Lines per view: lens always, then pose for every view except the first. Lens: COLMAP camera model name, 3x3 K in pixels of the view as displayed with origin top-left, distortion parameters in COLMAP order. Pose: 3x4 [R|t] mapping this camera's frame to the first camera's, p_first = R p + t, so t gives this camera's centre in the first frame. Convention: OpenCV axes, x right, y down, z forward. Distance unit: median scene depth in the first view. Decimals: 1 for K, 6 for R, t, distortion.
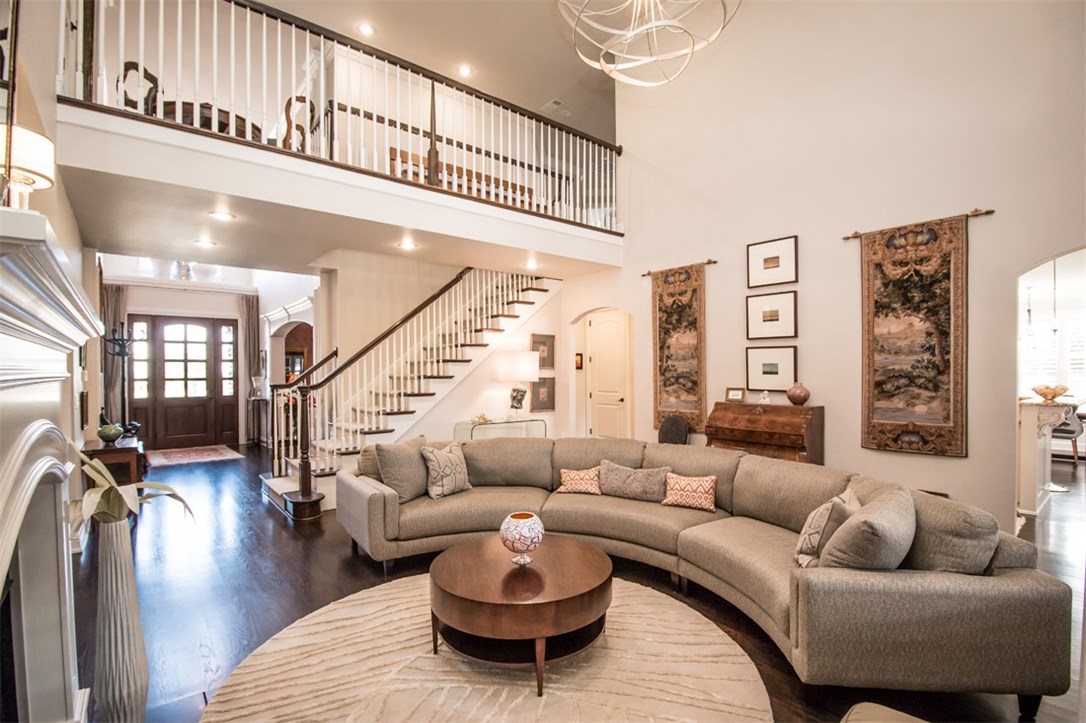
lens RADIAL K [[501.9, 0, 544.0], [0, 501.9, 381.5], [0, 0, 1]] dist [-0.015071, -0.000381]
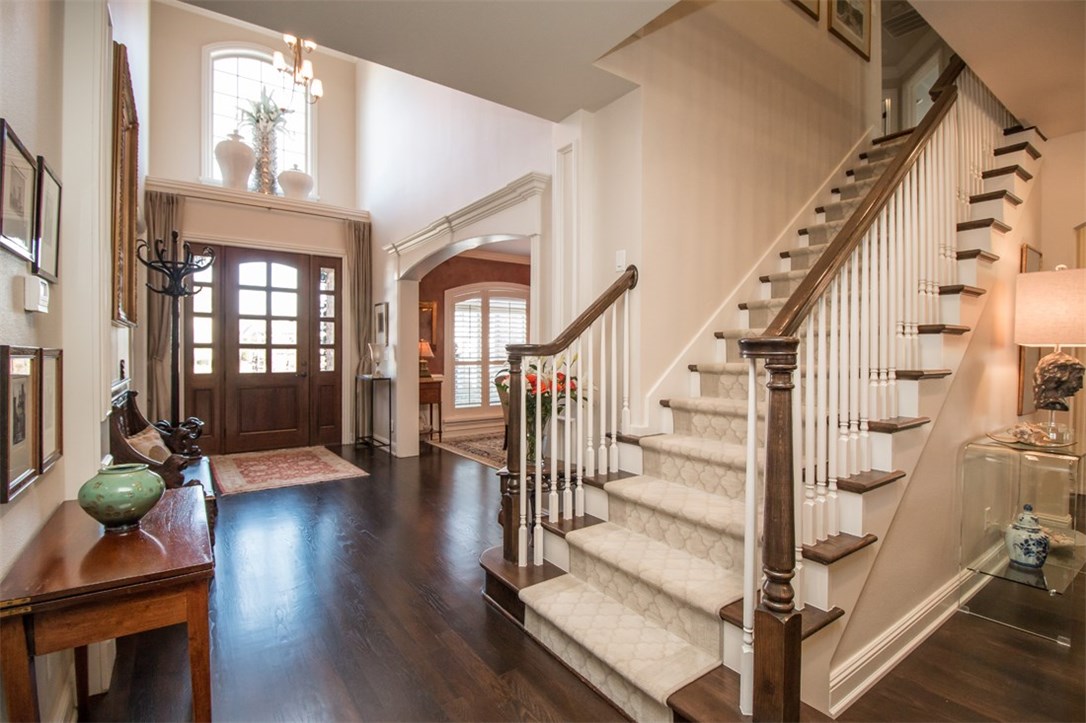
lens RADIAL K [[663.0, 0, 653.5], [0, 663.0, 359.0], [0, 0, 1]] dist [-0.002658, -0.001456]
pose [[0.996648, 0.009142, -0.081298, -0.139750], [-0.008942, 0.999956, 0.002826, 0.005416], [0.081320, -0.002090, 0.996686, 0.167860]]
